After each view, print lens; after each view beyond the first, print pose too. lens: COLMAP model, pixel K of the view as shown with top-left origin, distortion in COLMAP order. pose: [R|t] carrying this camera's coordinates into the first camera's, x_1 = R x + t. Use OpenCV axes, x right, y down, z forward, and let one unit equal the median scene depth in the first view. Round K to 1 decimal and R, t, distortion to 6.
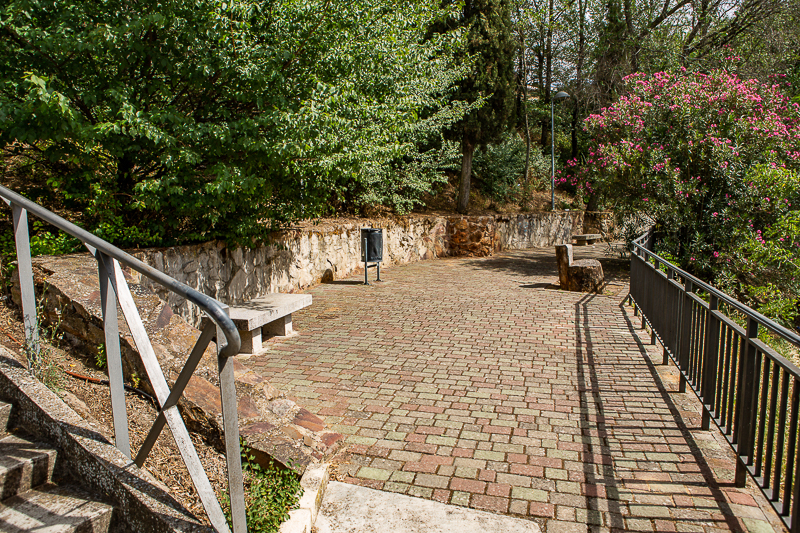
lens RADIAL K [[547.7, 0, 400.0], [0, 547.7, 266.5], [0, 0, 1]] dist [-0.098814, 0.067524]
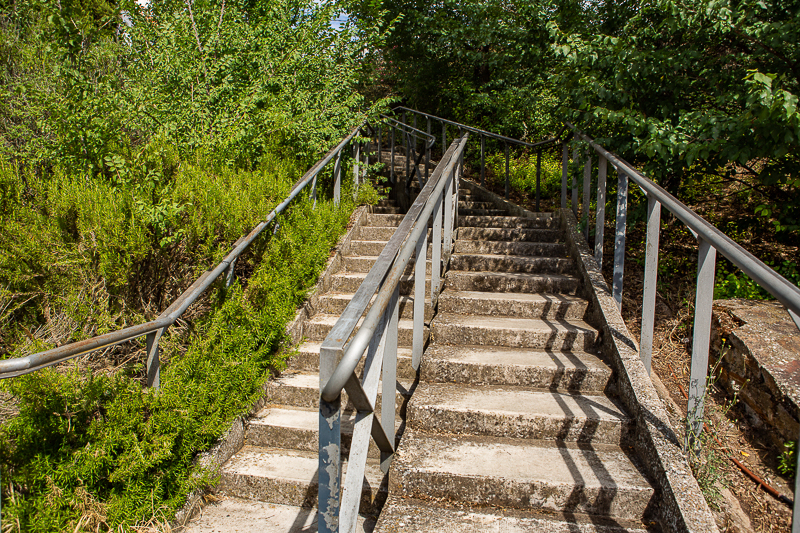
lens RADIAL K [[547.7, 0, 400.0], [0, 547.7, 266.5], [0, 0, 1]] dist [-0.098814, 0.067524]
pose [[0.378589, 0.094066, -0.920773, -0.140378], [-0.146644, 0.988353, 0.040675, -0.033719], [0.913874, 0.119627, 0.387974, 0.238945]]
